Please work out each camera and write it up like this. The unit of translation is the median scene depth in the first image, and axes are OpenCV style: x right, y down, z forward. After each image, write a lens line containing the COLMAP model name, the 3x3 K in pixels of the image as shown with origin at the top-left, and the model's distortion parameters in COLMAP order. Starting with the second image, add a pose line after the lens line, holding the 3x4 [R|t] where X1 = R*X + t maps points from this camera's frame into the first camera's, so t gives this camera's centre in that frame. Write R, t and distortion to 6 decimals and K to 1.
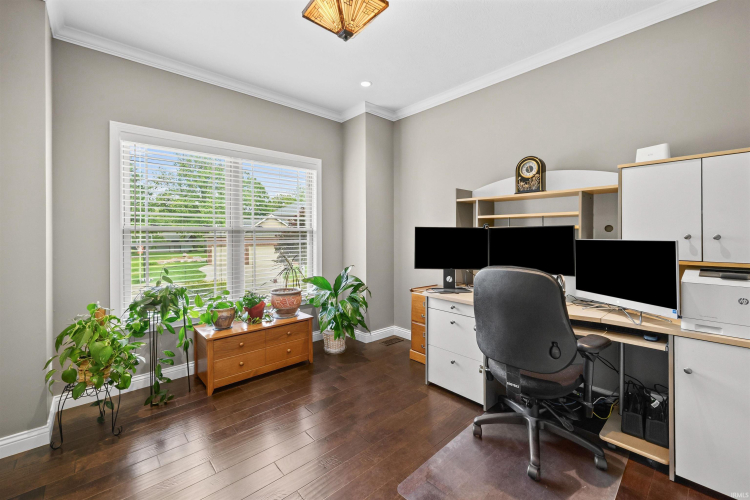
lens RADIAL K [[307.8, 0, 377.1], [0, 307.8, 224.9], [0, 0, 1]] dist [0.000218, 0.000011]
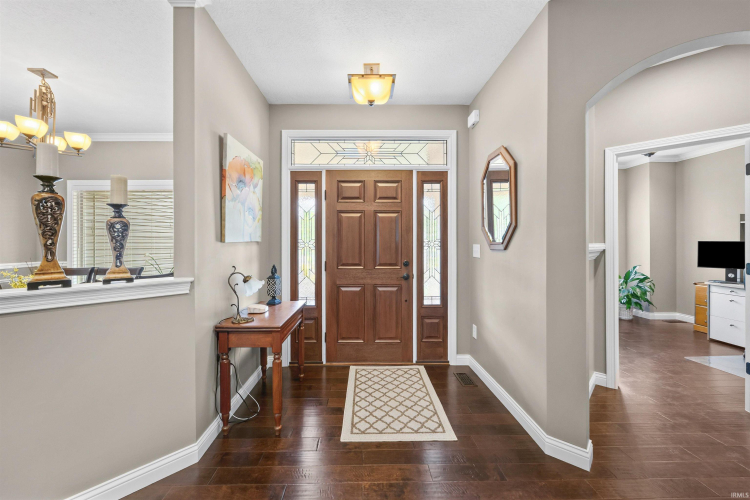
lens RADIAL K [[294.9, 0, 372.6], [0, 294.9, 246.6], [0, 0, 1]] dist [-0.000777, -0.000121]
pose [[0.749481, -0.000249, -0.662026, -0.108403], [0.024374, 0.999332, 0.027219, -0.039892], [0.661577, -0.036536, 0.748987, -1.050295]]
